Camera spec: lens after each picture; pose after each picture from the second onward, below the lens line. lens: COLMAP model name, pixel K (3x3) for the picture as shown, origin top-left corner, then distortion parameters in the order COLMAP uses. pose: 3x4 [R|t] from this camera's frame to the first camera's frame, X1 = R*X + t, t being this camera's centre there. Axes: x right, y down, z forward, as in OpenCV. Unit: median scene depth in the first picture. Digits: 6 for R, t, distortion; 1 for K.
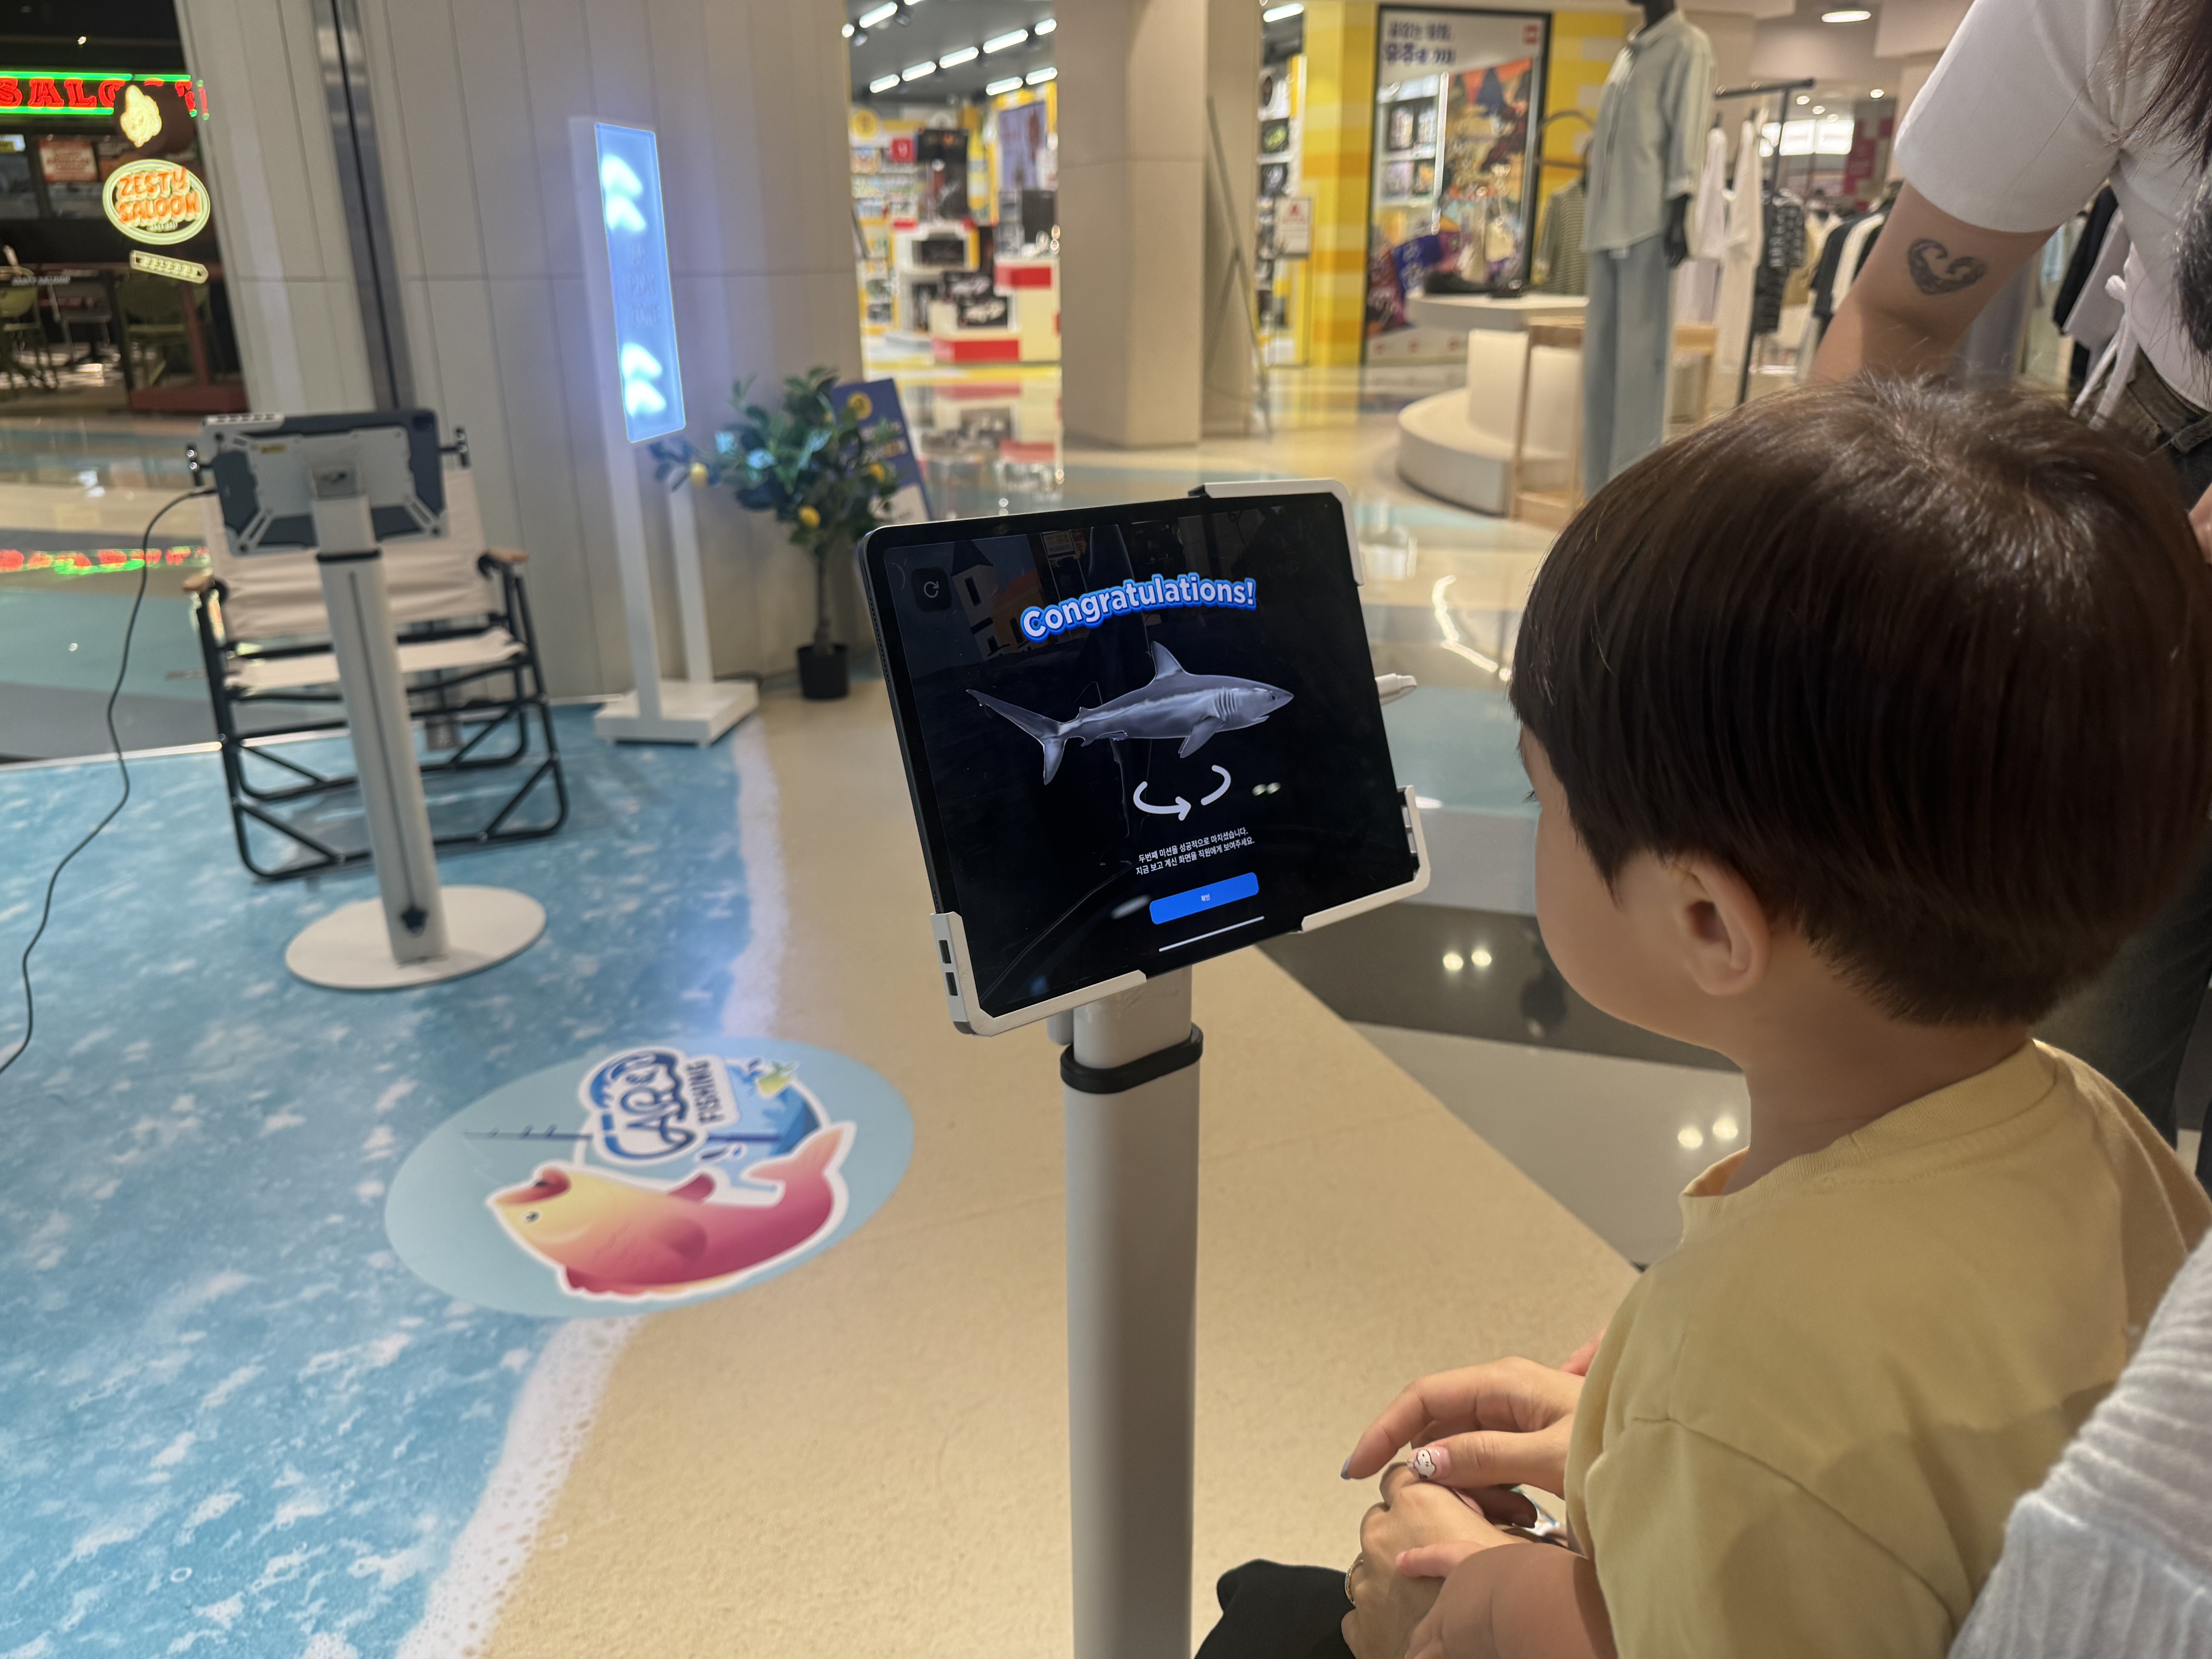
lens RADIAL K [[1535.2, 0, 1101.0], [0, 1535.2, 843.9], [0, 0, 1]] dist [0.052759, -0.000123]
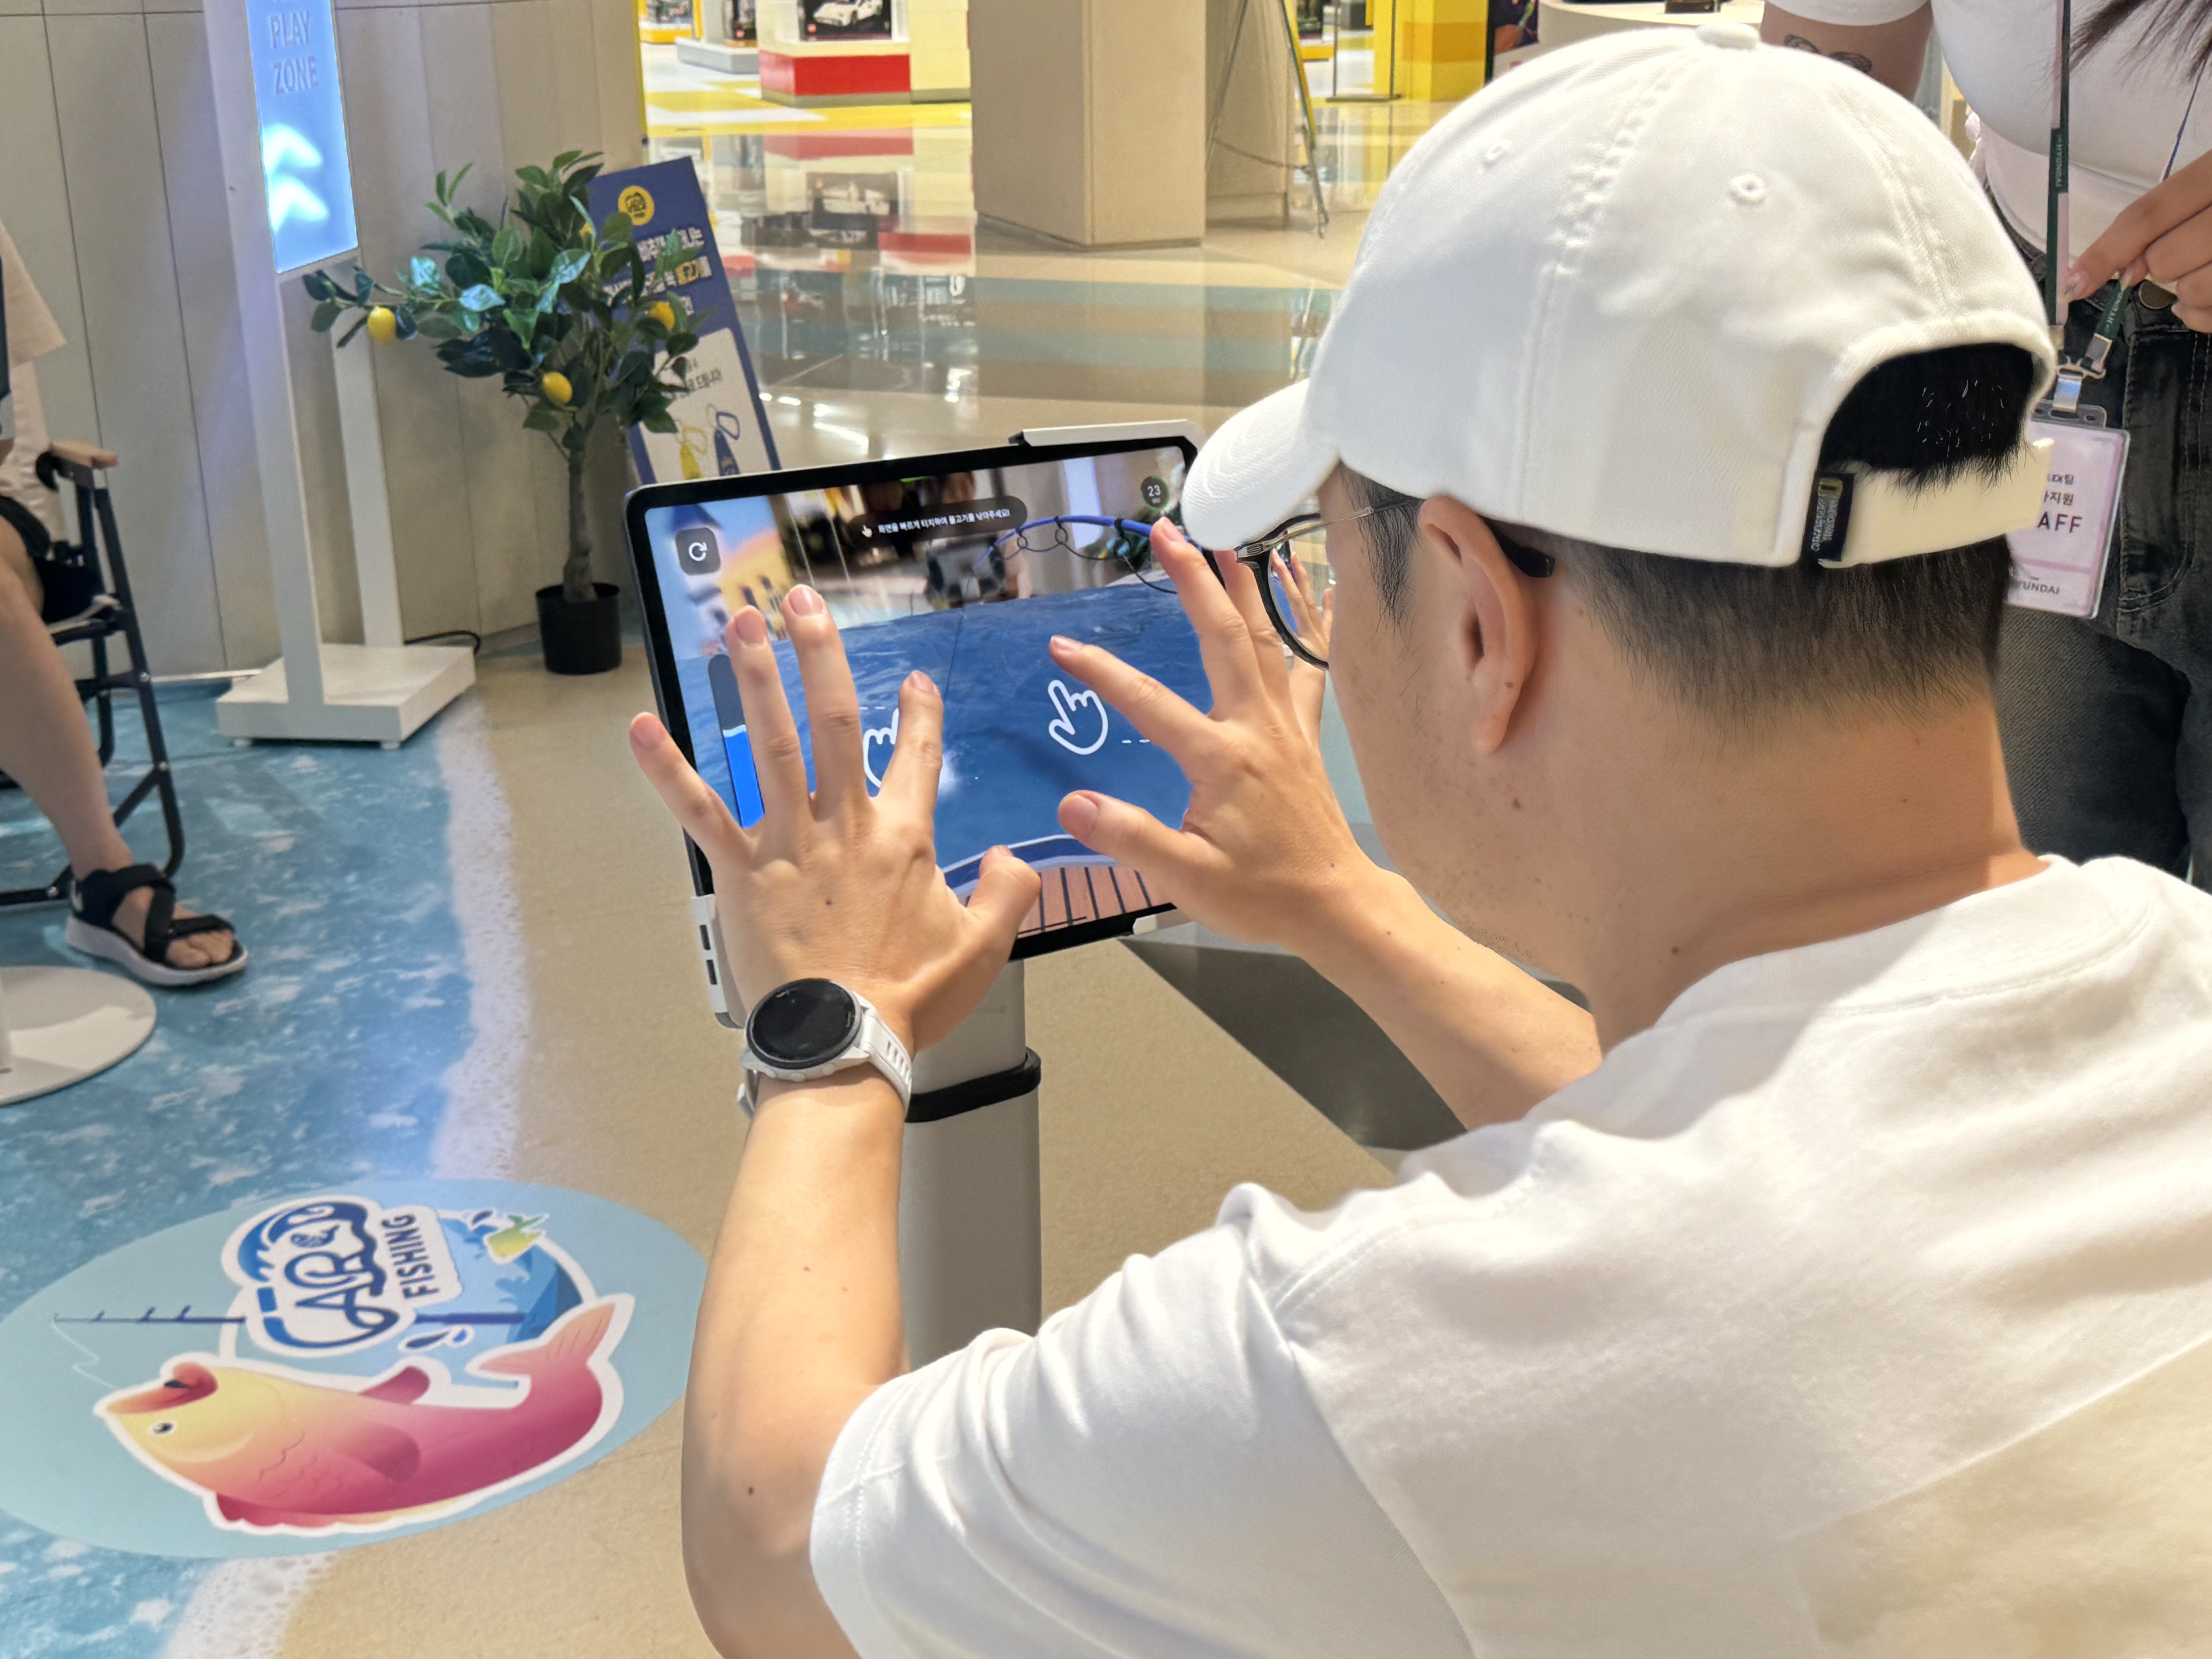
lens RADIAL K [[2747.7, 0, 1110.6], [0, 2747.7, 820.9], [0, 0, 1]] dist [0.079804, 0.000000]
pose [[0.999840, -0.011817, 0.013406, 0.024439], [0.012303, 0.999248, -0.036777, 0.013314], [-0.012961, 0.036936, 0.999234, -0.152212]]
